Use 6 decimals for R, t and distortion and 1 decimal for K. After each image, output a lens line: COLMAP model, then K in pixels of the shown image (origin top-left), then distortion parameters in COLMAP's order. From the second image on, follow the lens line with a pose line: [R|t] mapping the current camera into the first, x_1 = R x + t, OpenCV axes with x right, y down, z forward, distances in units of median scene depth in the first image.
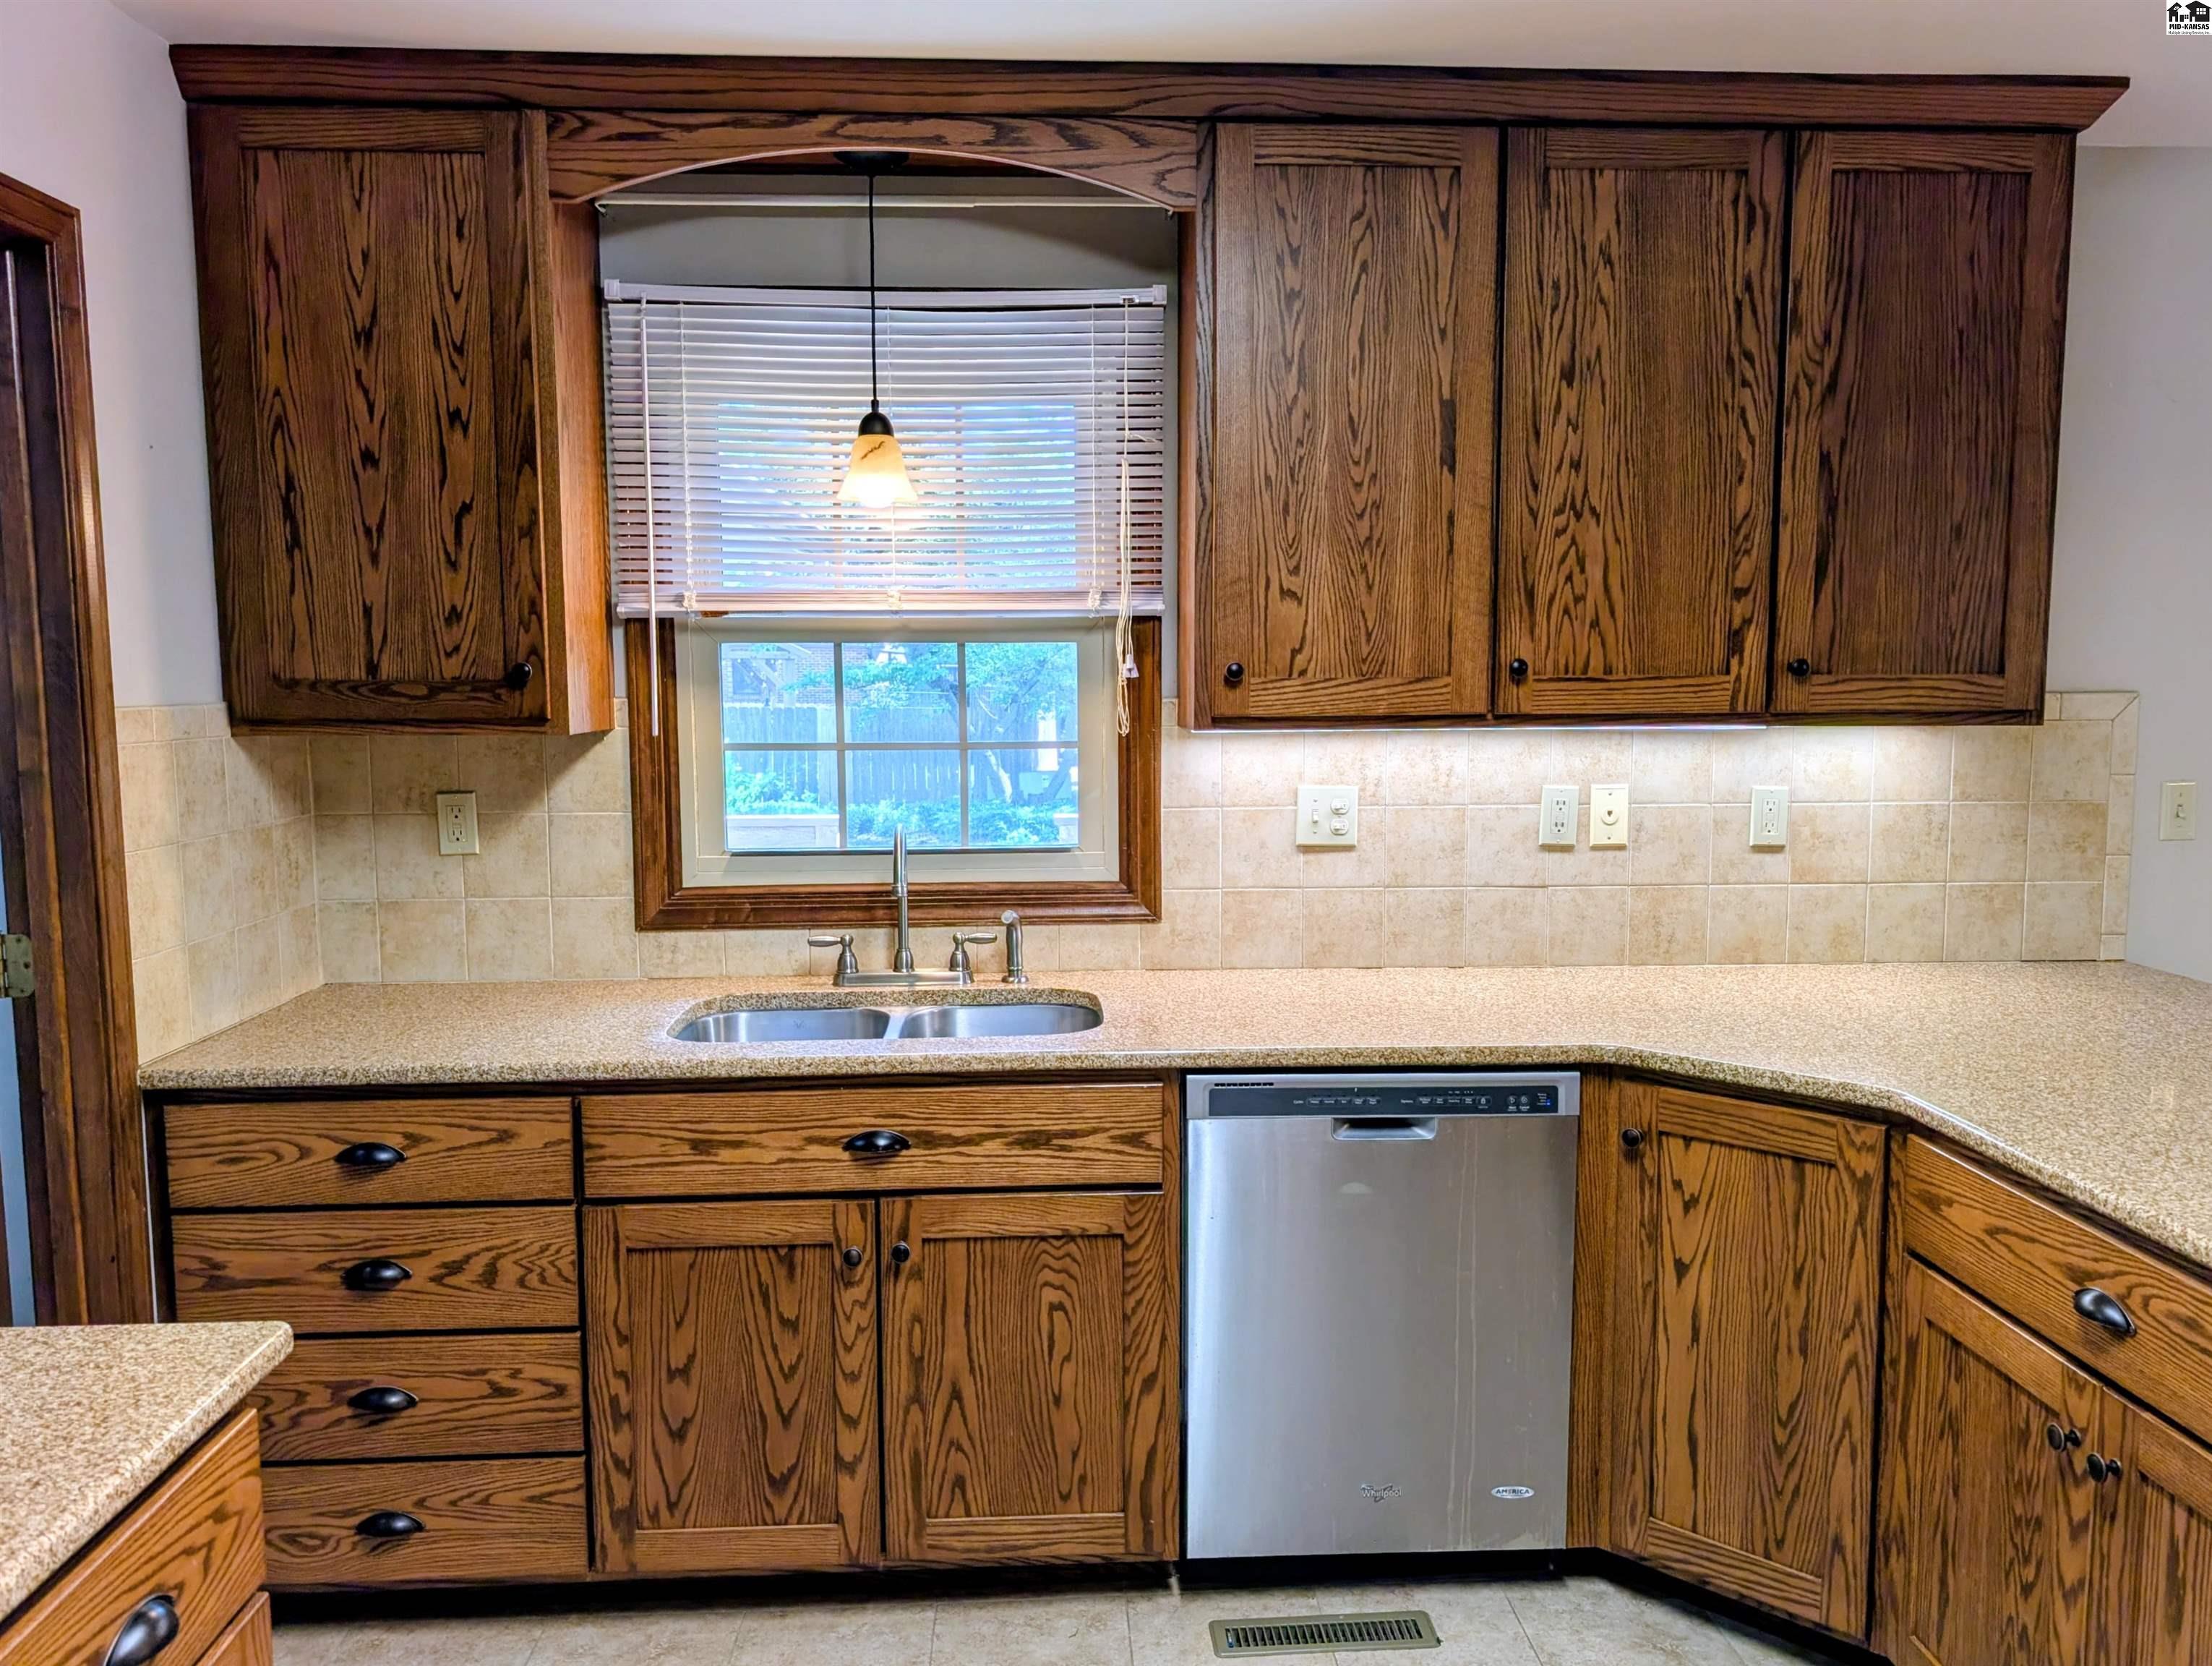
lens RADIAL K [[1597.3, 0, 1111.1], [0, 1597.3, 835.5], [0, 0, 1]] dist [0.006180, 0.000212]
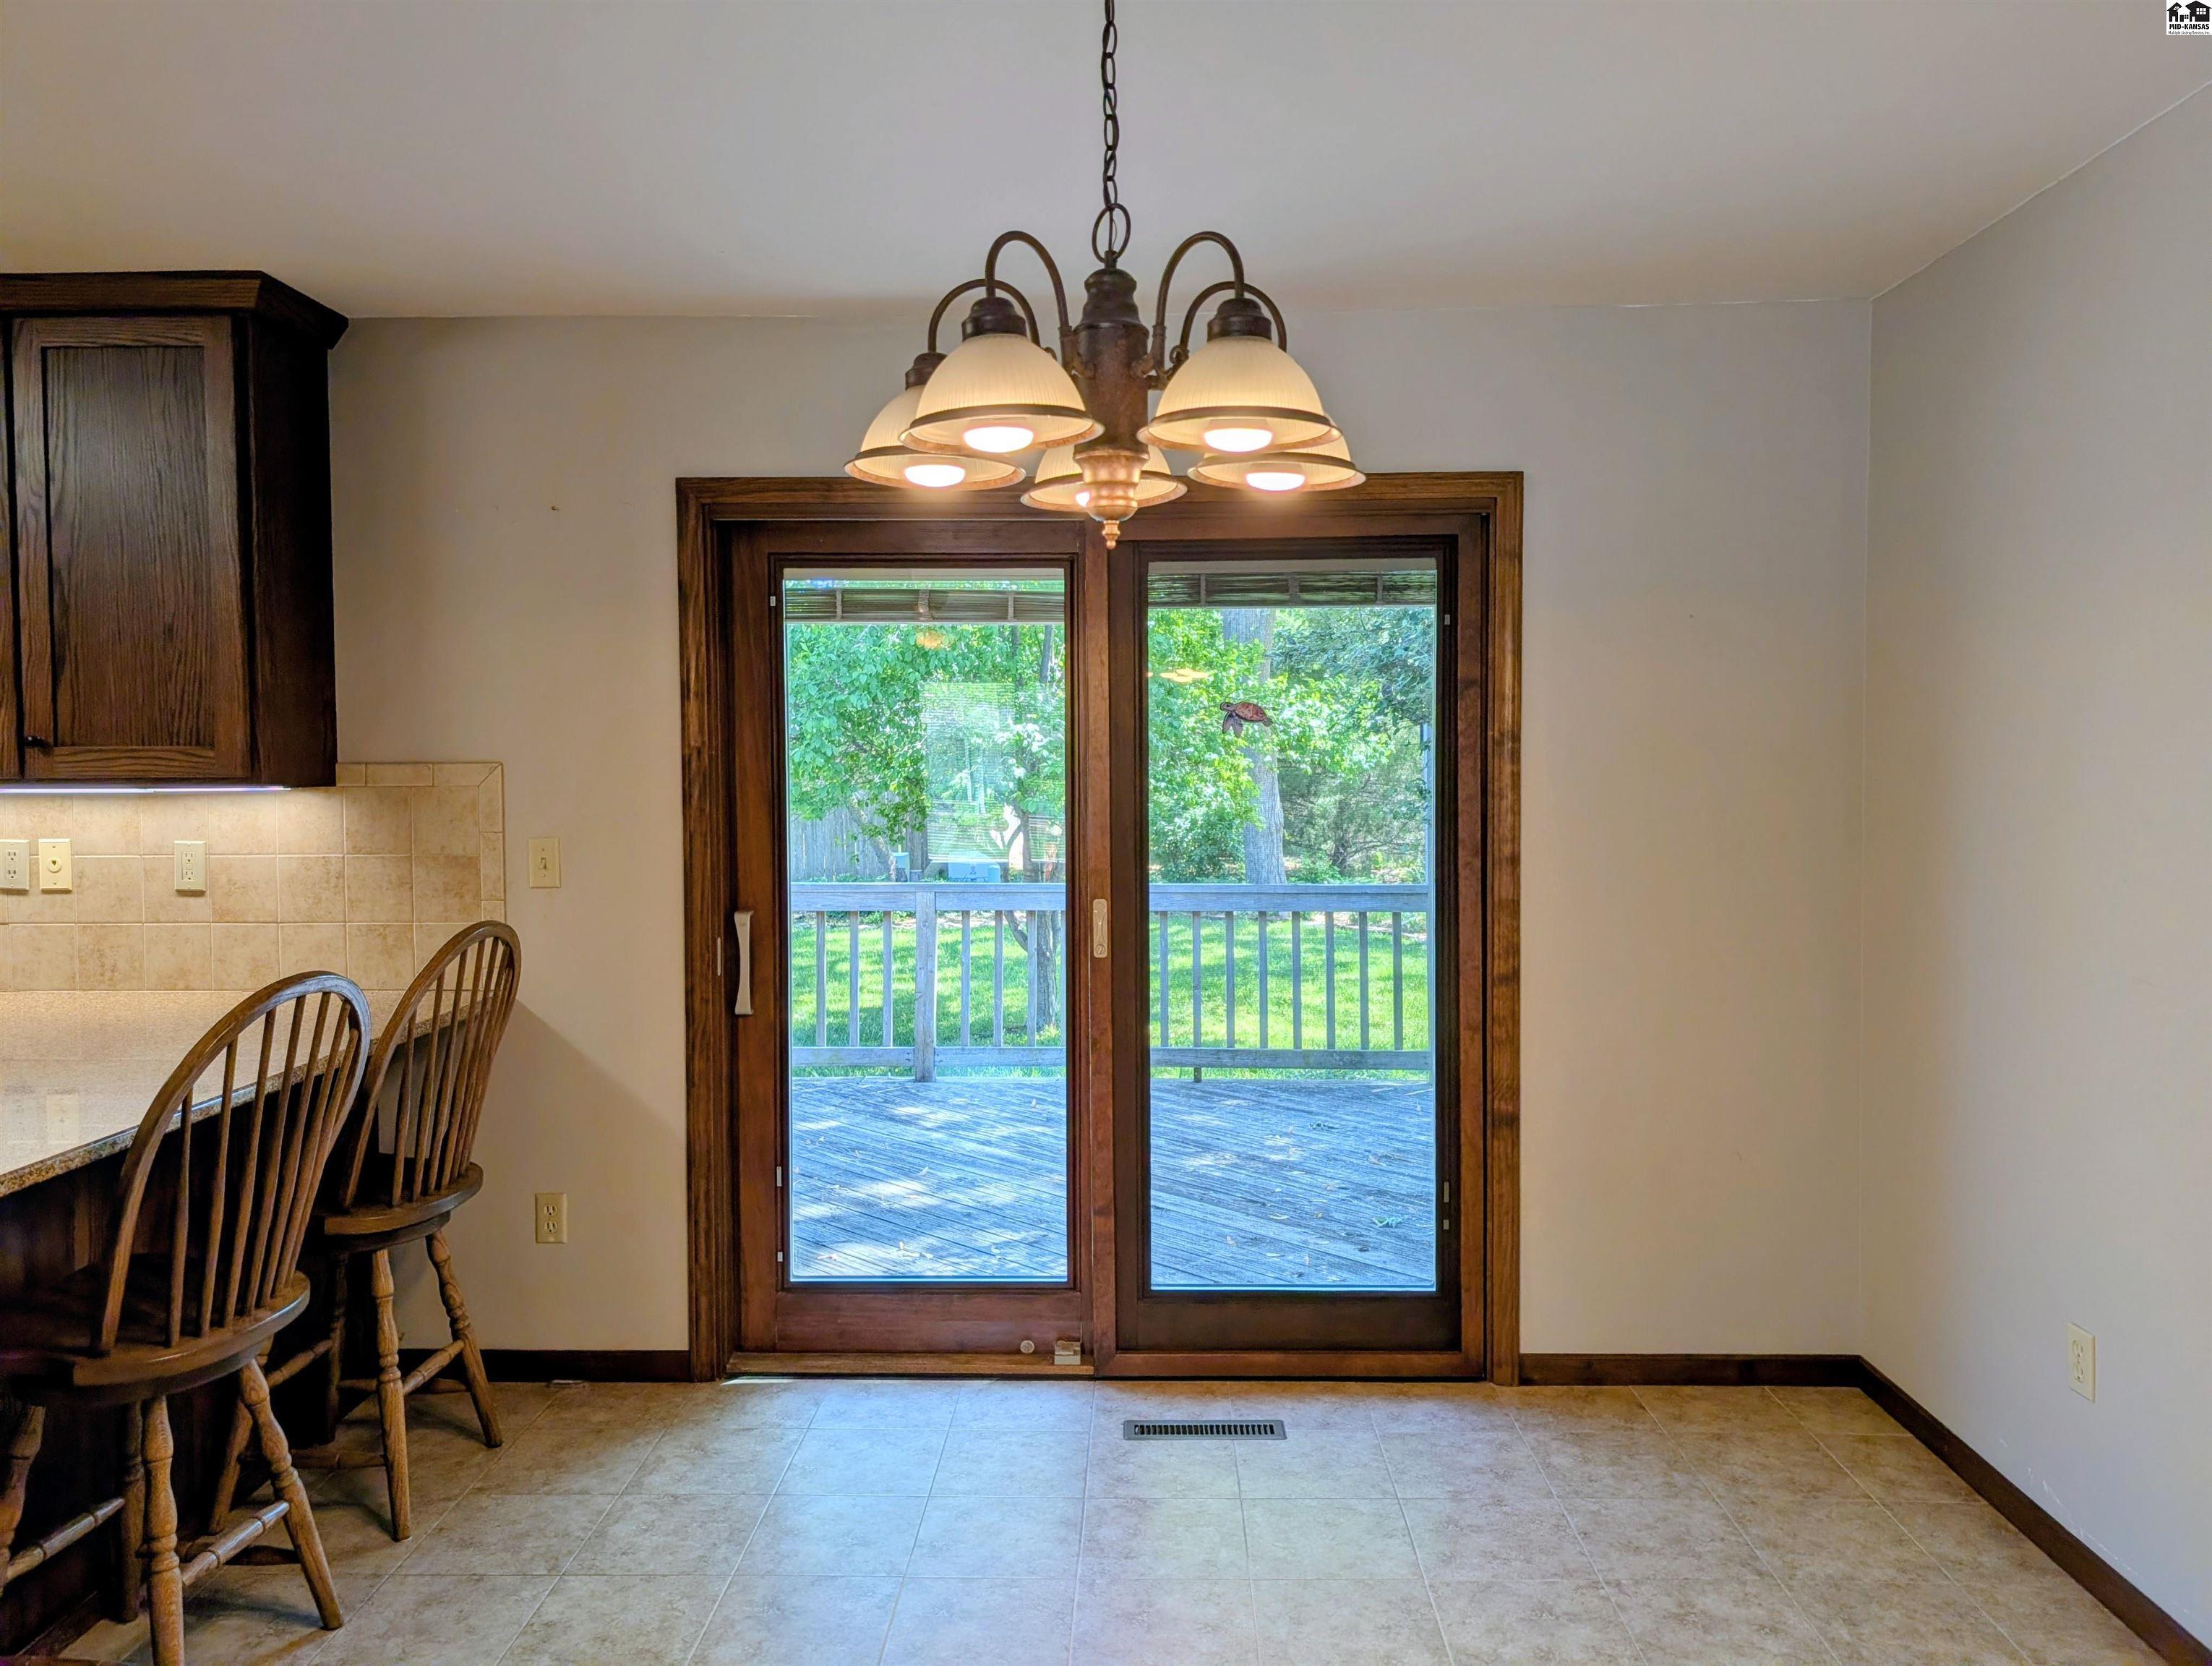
lens RADIAL K [[1597.3, 0, 1109.8], [0, 1597.3, 827.1], [0, 0, 1]] dist [0.006180, 0.000212]
pose [[0.997211, 0.001667, -0.074616, 1.193950], [-0.006314, 0.998050, -0.062092, 0.029164], [0.074367, 0.062390, 0.995277, -0.145344]]
